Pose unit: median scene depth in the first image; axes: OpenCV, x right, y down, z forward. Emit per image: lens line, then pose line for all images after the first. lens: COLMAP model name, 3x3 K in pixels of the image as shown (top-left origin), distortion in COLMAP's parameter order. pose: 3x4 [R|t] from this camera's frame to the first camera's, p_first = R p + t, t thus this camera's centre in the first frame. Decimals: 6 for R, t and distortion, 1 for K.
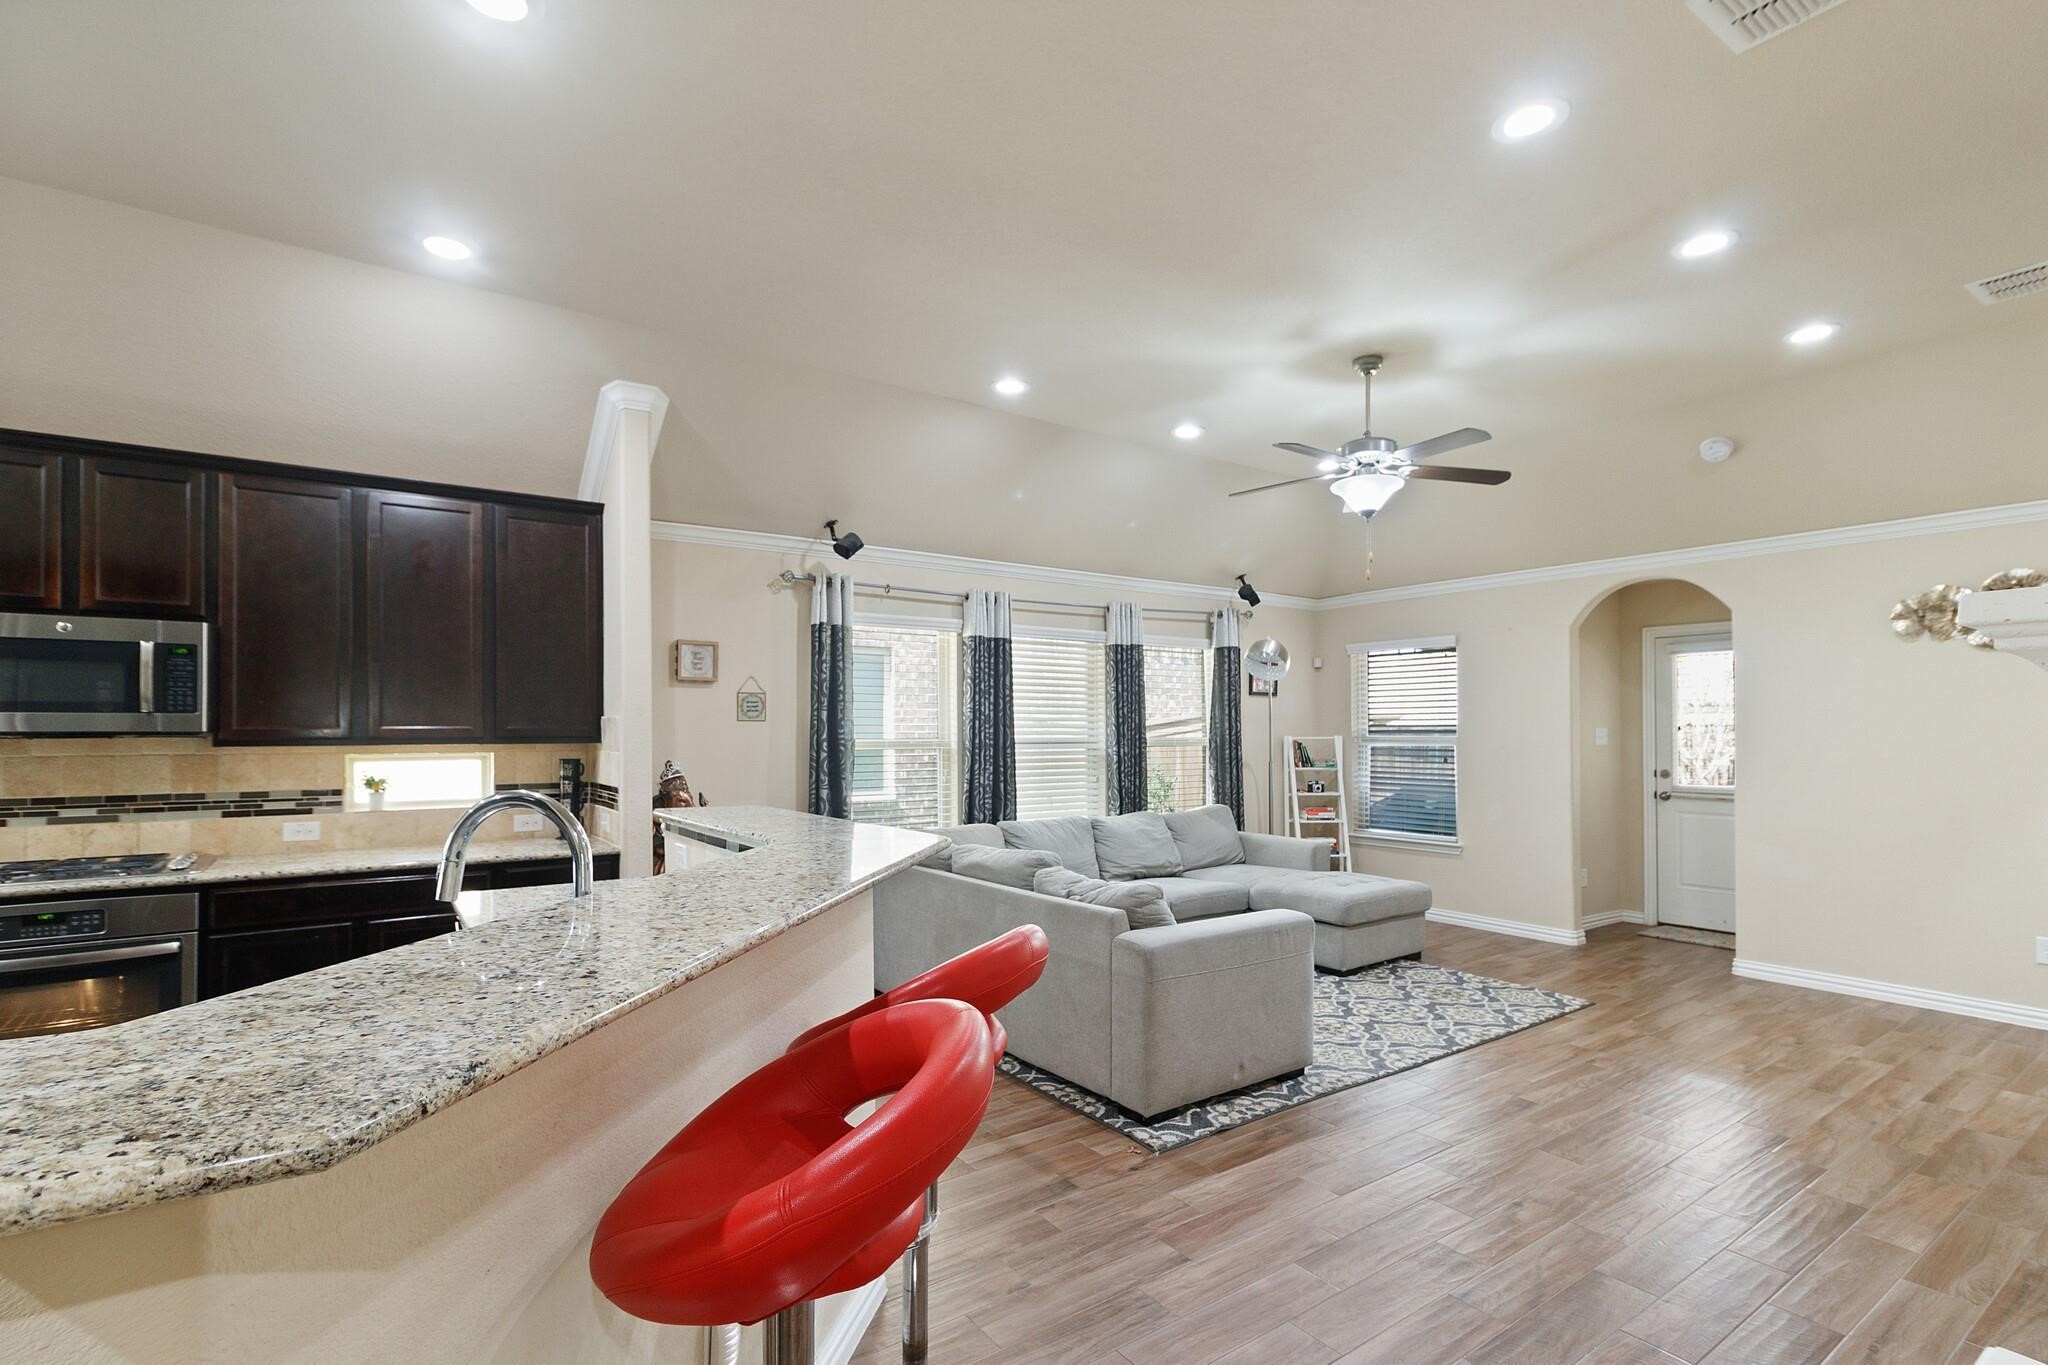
lens RADIAL K [[965.9, 0, 1026.3], [0, 965.9, 717.4], [0, 0, 1]] dist [0.001112, 0.001806]
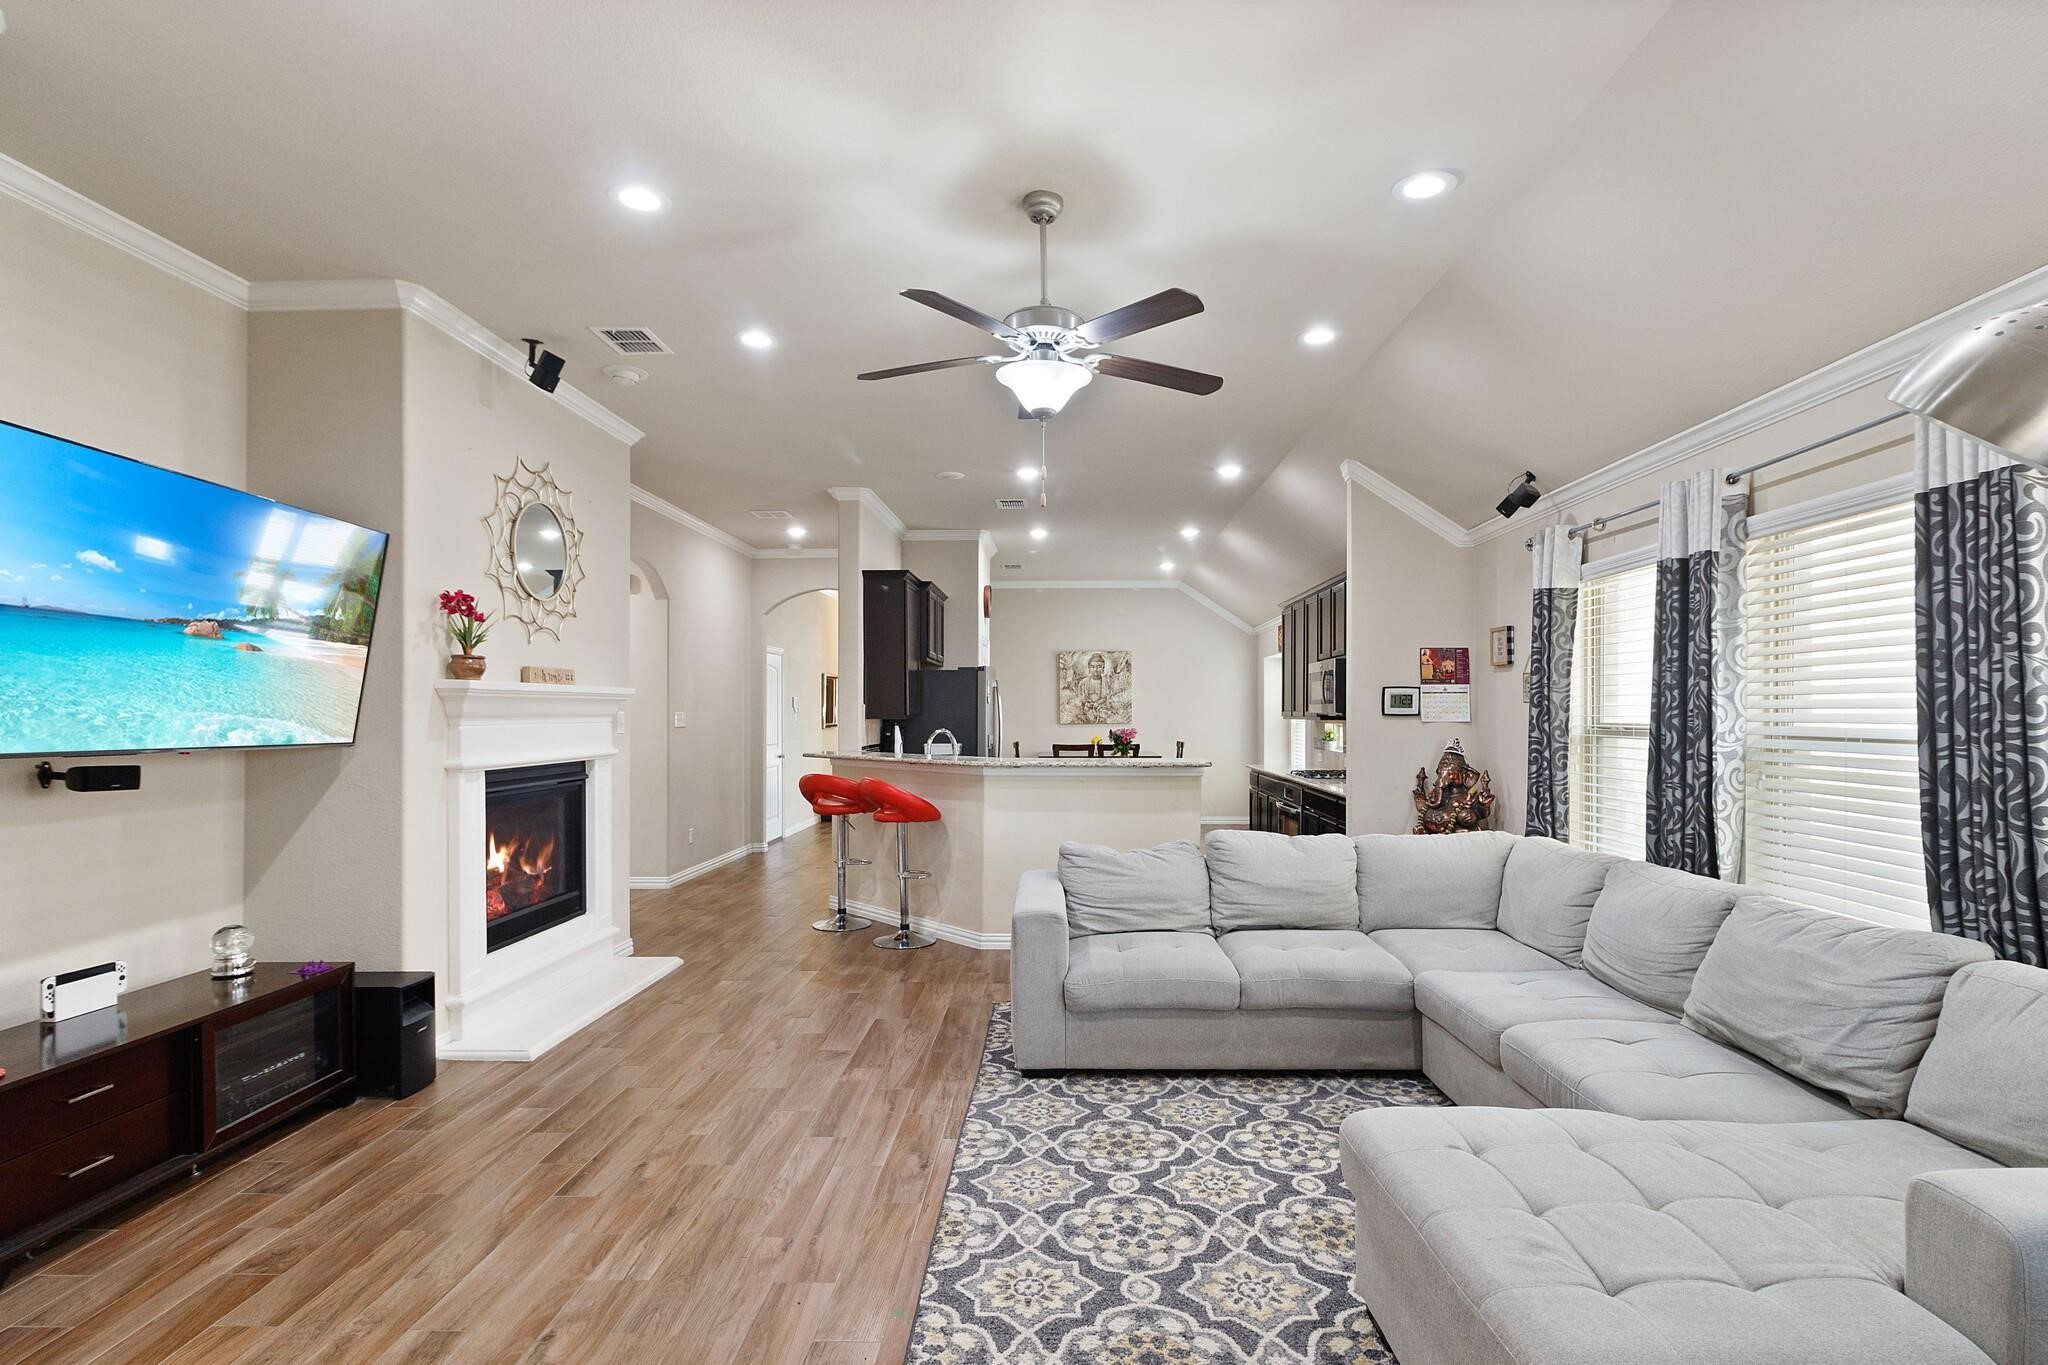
lens RADIAL K [[965.9, 0, 1043.3], [0, 965.9, 700.0], [0, 0, 1]] dist [0.001112, 0.001806]
pose [[-0.599094, -0.008194, -0.800637, 0.945068], [0.013280, 0.999708, -0.020168, 0.017034], [0.800569, -0.022715, -0.598810, 1.449623]]
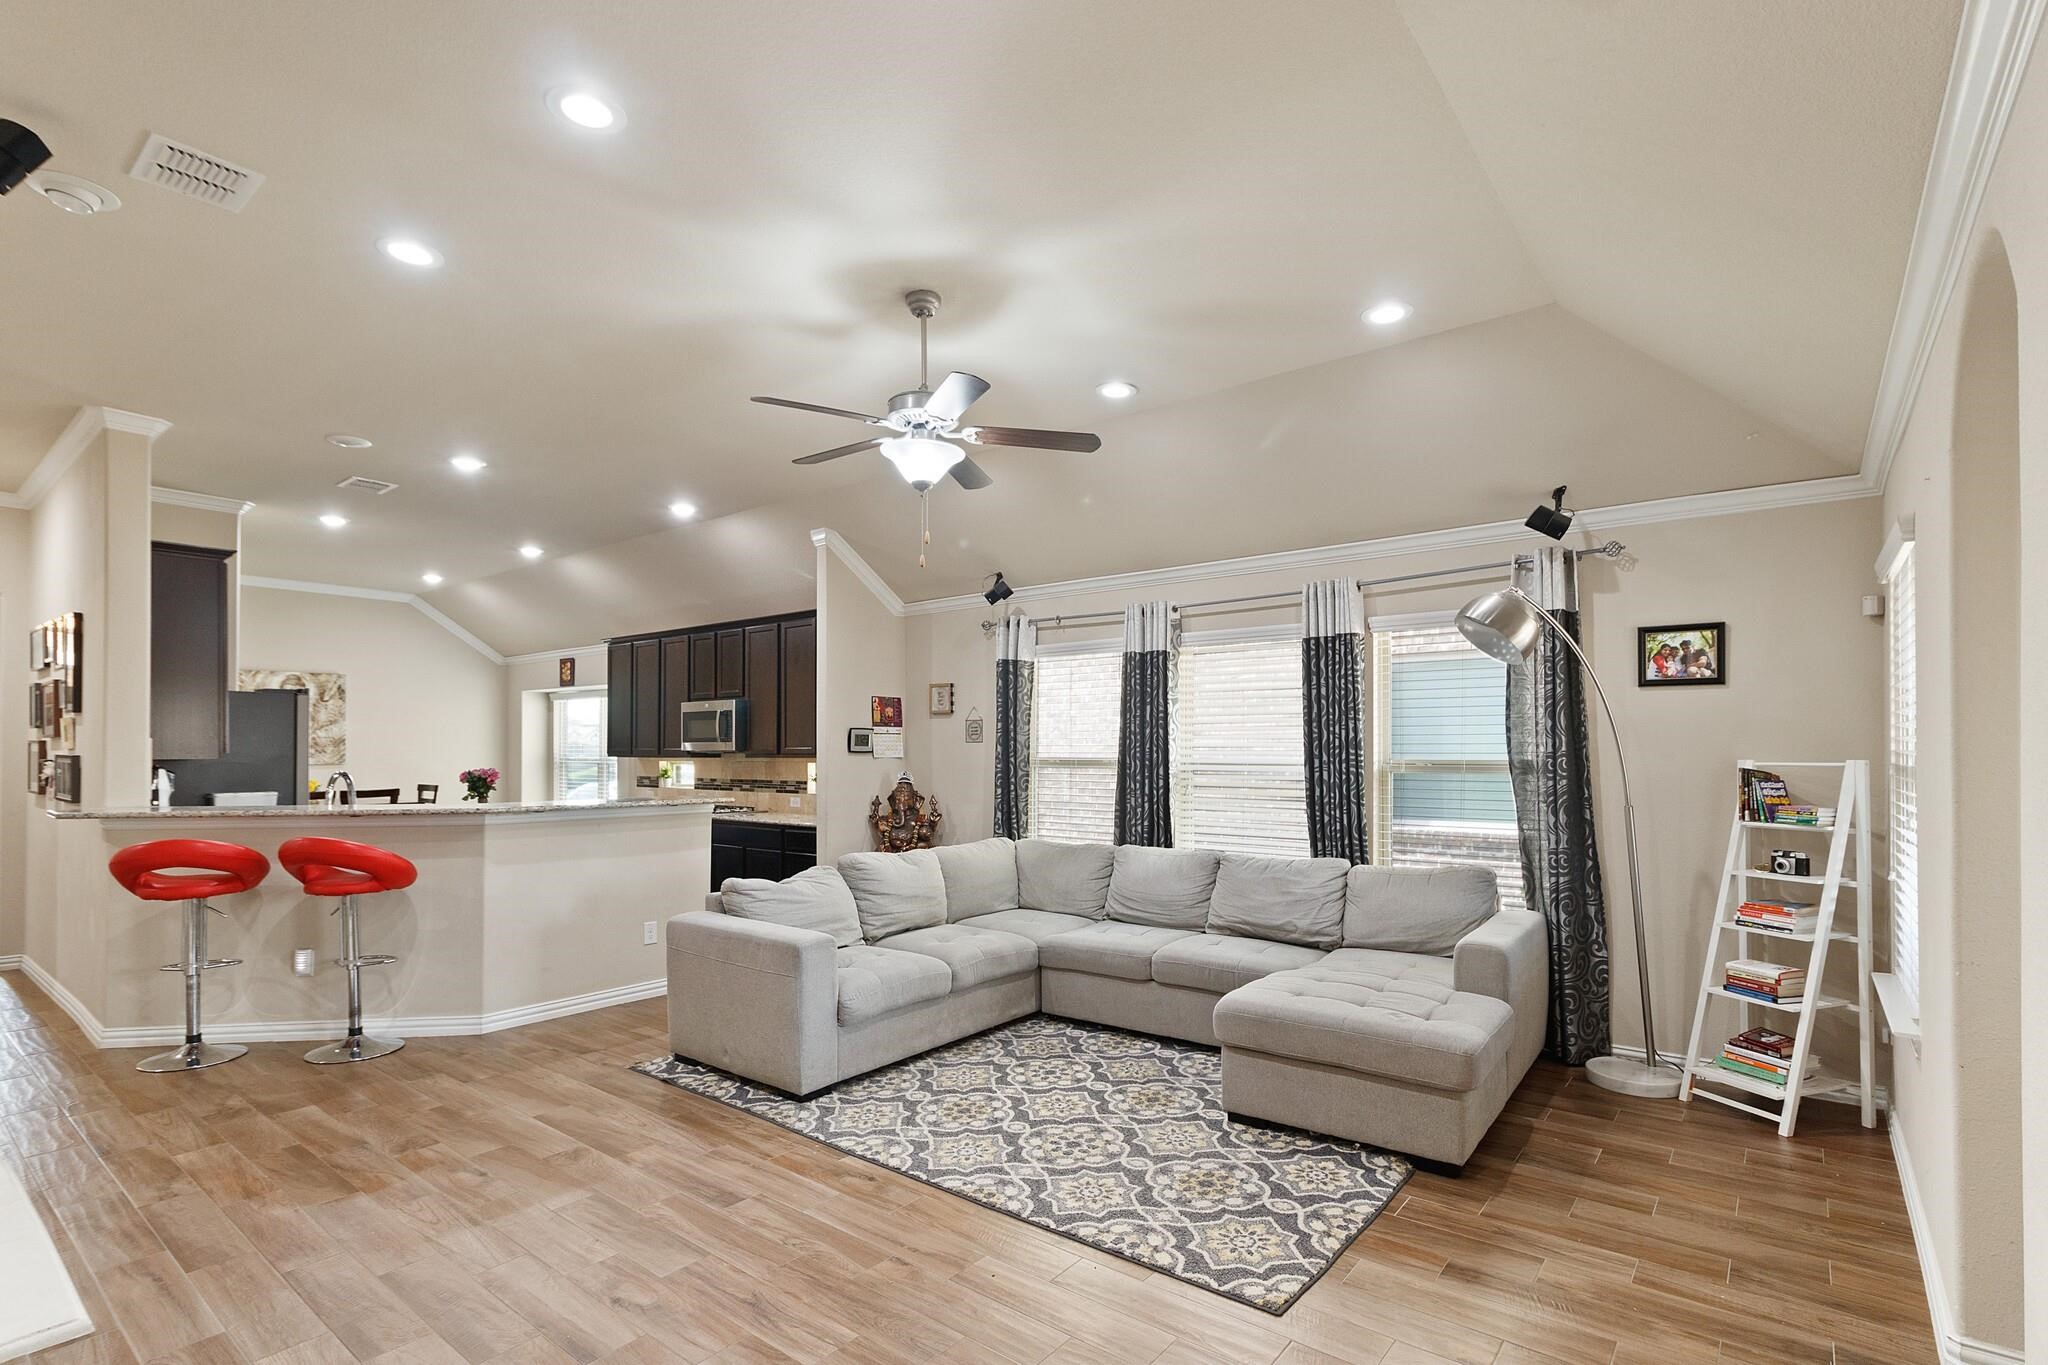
lens RADIAL K [[965.9, 0, 1033.4], [0, 965.9, 736.5], [0, 0, 1]] dist [0.001112, 0.001806]
pose [[0.284964, -0.012427, -0.958458, 1.180482], [0.014483, 0.999858, -0.008658, 0.009893], [0.958429, -0.011415, 0.285104, 0.865572]]
